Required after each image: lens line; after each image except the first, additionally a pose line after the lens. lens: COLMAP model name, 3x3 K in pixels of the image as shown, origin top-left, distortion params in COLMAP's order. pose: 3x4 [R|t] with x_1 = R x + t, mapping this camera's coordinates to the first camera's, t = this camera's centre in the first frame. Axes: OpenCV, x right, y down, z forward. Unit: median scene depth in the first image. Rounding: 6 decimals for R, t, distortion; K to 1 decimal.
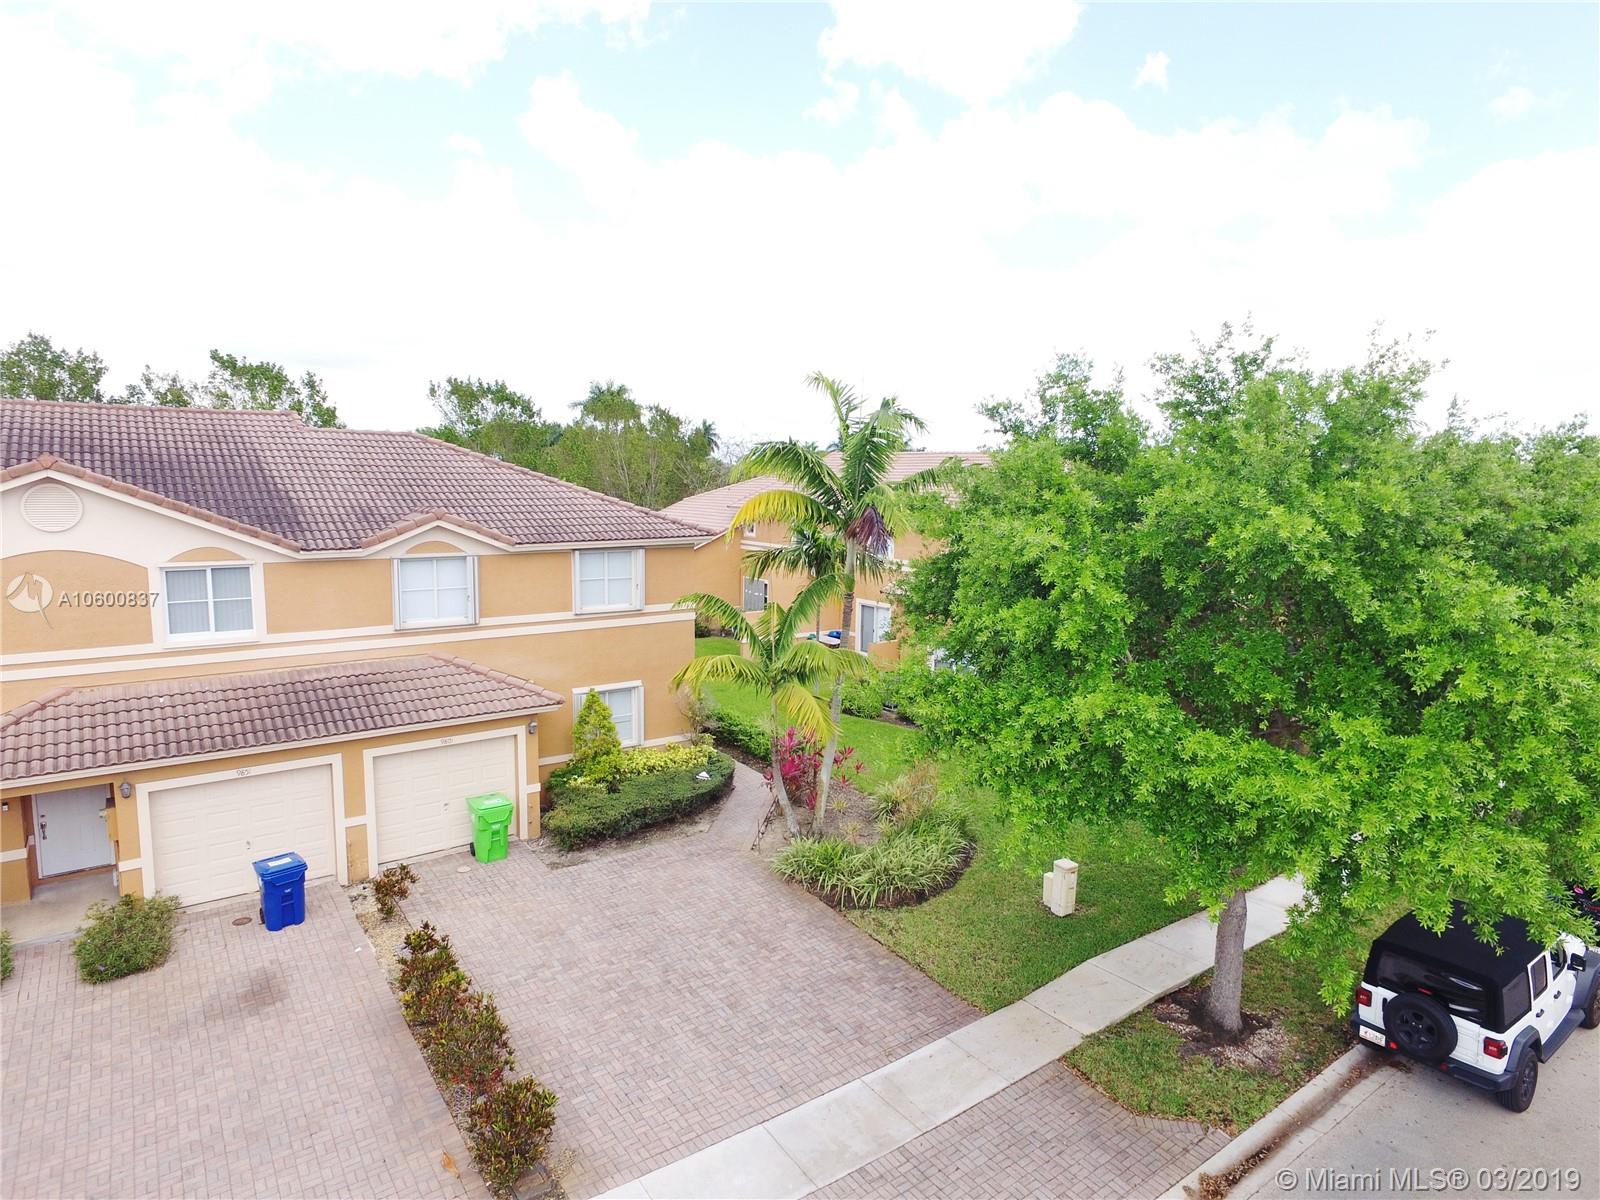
lens RADIAL K [[941.5, 0, 808.8], [0, 941.5, 597.2], [0, 0, 1]] dist [-0.008291, 0.010769]
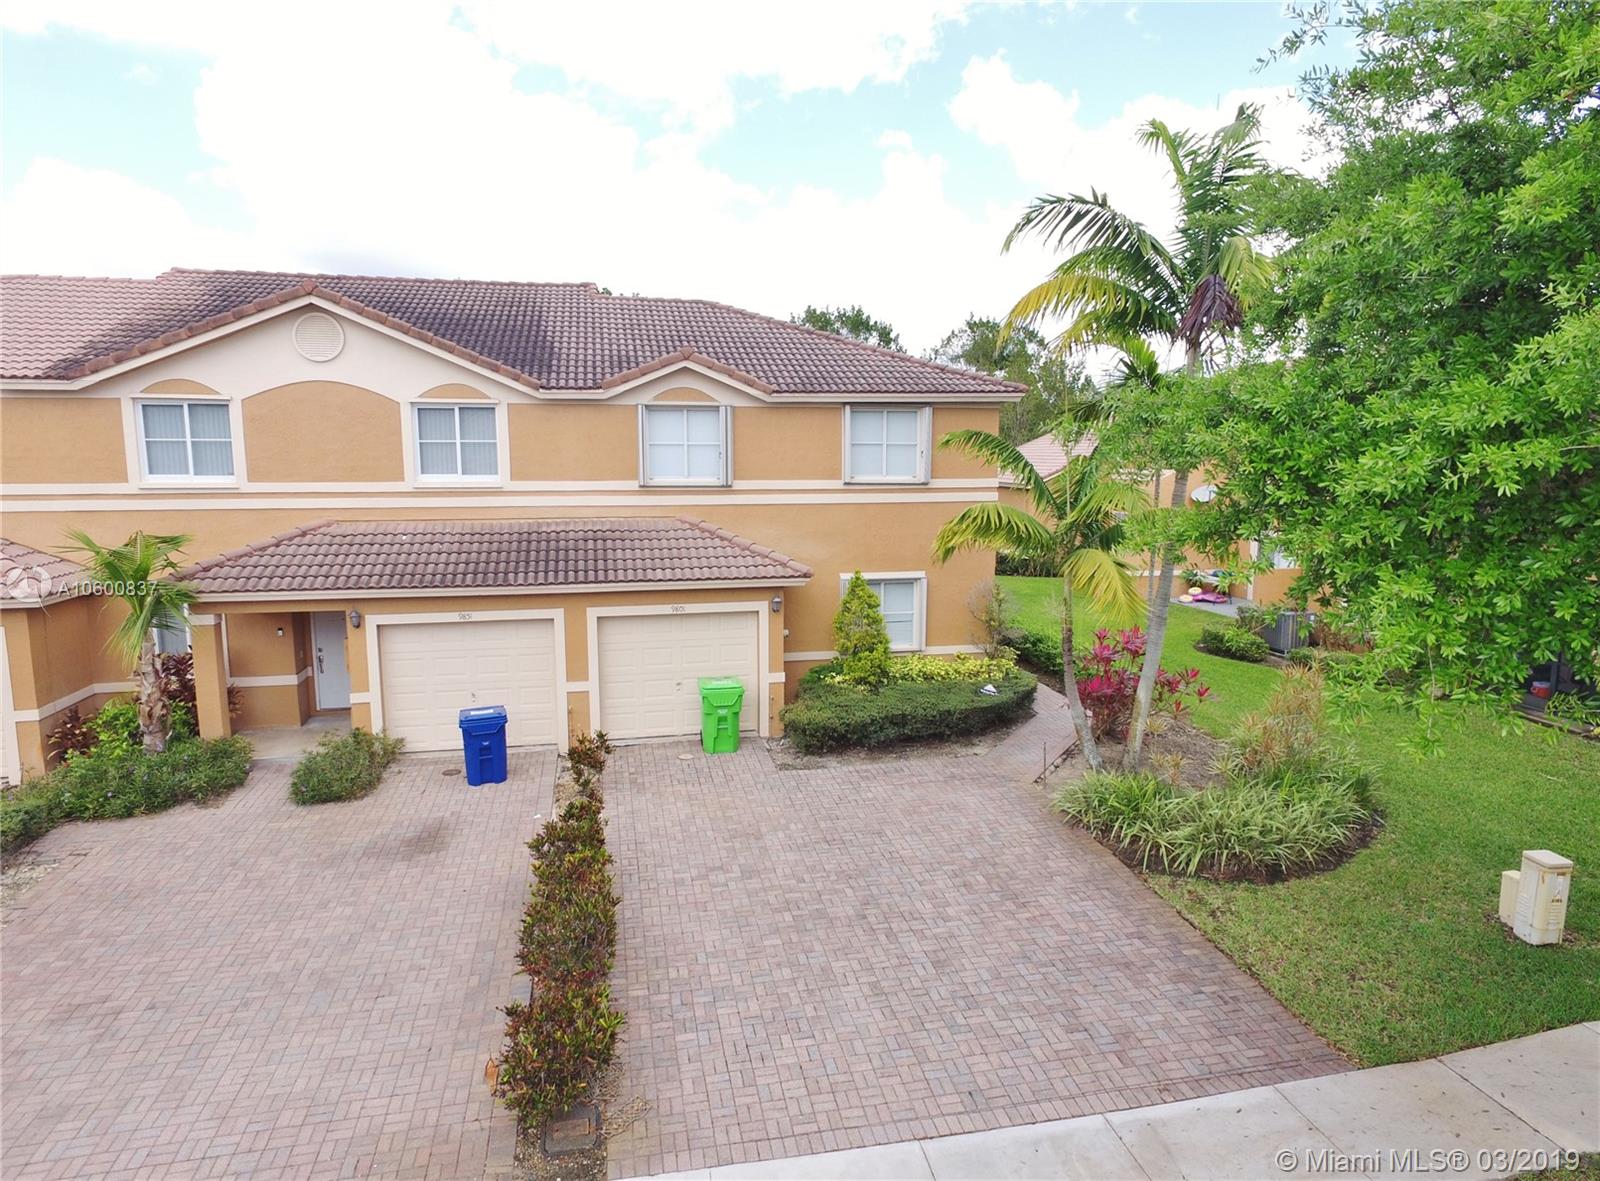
lens RADIAL K [[941.5, 0, 810.7], [0, 941.5, 592.4], [0, 0, 1]] dist [-0.008291, 0.010769]
pose [[0.909887, 0.040765, -0.412847, 0.090497], [-0.039820, 0.999147, 0.010896, 0.130452], [0.412940, 0.006526, 0.910735, 0.272327]]
